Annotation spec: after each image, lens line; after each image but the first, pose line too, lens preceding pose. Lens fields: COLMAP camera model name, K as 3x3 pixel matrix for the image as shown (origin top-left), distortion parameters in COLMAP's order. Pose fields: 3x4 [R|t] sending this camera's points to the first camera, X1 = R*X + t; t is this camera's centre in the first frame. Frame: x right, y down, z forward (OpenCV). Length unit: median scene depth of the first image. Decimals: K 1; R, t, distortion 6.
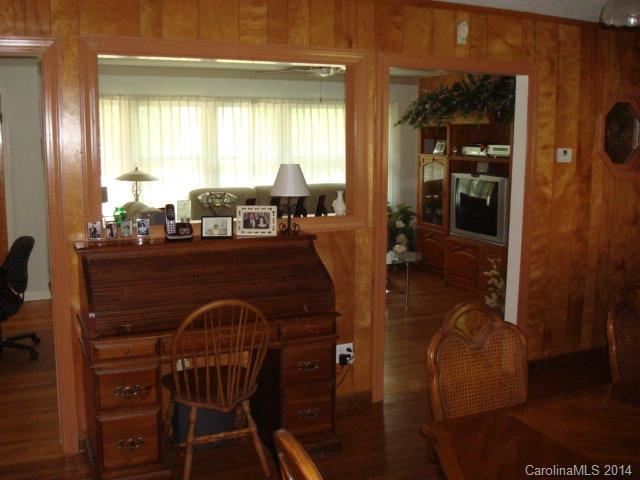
lens RADIAL K [[670.2, 0, 319.1], [0, 670.2, 238.9], [0, 0, 1]] dist [-0.084764, -0.050998]
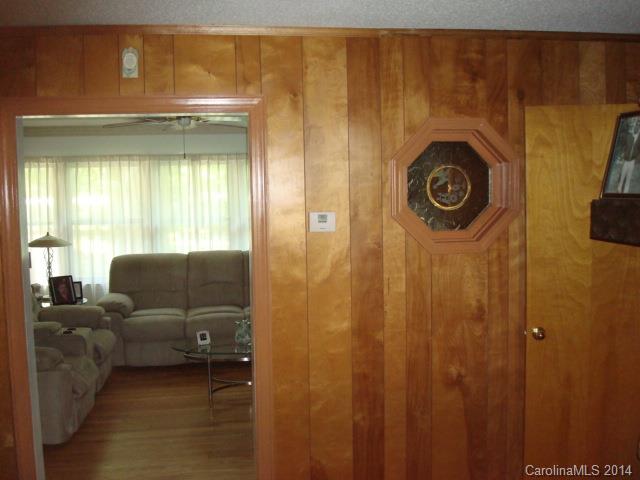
lens RADIAL K [[670.2, 0, 319.1], [0, 670.2, 238.9], [0, 0, 1]] dist [-0.084764, -0.050998]
pose [[0.961736, 0.000286, -0.273976, 0.521969], [-0.022393, 0.996736, -0.077564, -0.049848], [0.273060, 0.080731, 0.958604, 0.299793]]
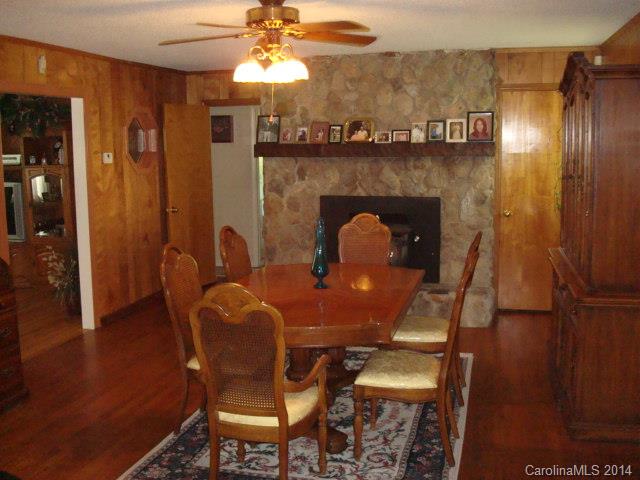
lens RADIAL K [[670.2, 0, 319.1], [0, 670.2, 238.9], [0, 0, 1]] dist [-0.084764, -0.050998]
pose [[0.633010, -0.118125, 0.765078, -0.374398], [0.129948, 0.990480, 0.045410, 0.027738], [-0.763159, 0.070675, 0.642334, -0.162019]]
